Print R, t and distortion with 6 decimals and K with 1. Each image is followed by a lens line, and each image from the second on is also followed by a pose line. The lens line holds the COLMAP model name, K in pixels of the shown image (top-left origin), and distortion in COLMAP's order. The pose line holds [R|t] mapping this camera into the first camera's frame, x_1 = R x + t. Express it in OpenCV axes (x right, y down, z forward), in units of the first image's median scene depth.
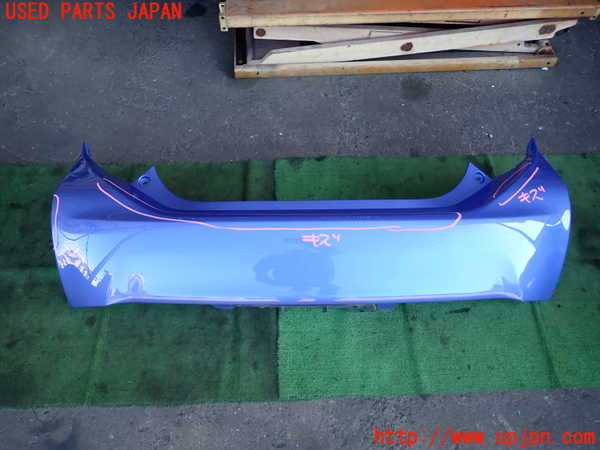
lens RADIAL K [[441.5, 0, 300.0], [0, 441.5, 225.0], [0, 0, 1]] dist [0.002408, -0.000066]
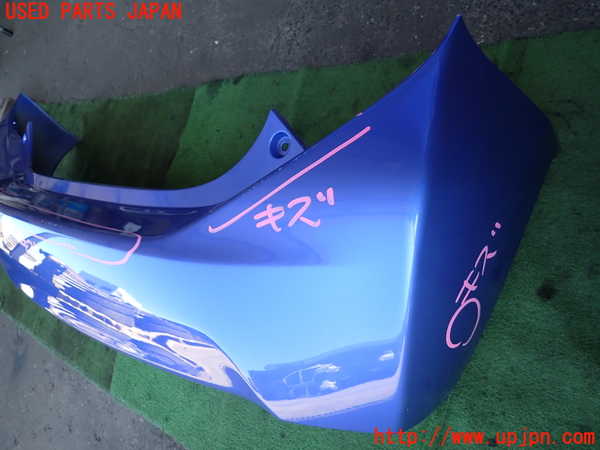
lens RADIAL K [[445.9, 0, 300.0], [0, 445.9, 225.0], [0, 0, 1]] dist [-0.001992, 0.000548]
pose [[0.734047, 0.149735, -0.662385, 0.725194], [0.064732, 0.955520, 0.287735, -0.156196], [0.676007, -0.254089, 0.691704, 0.658367]]
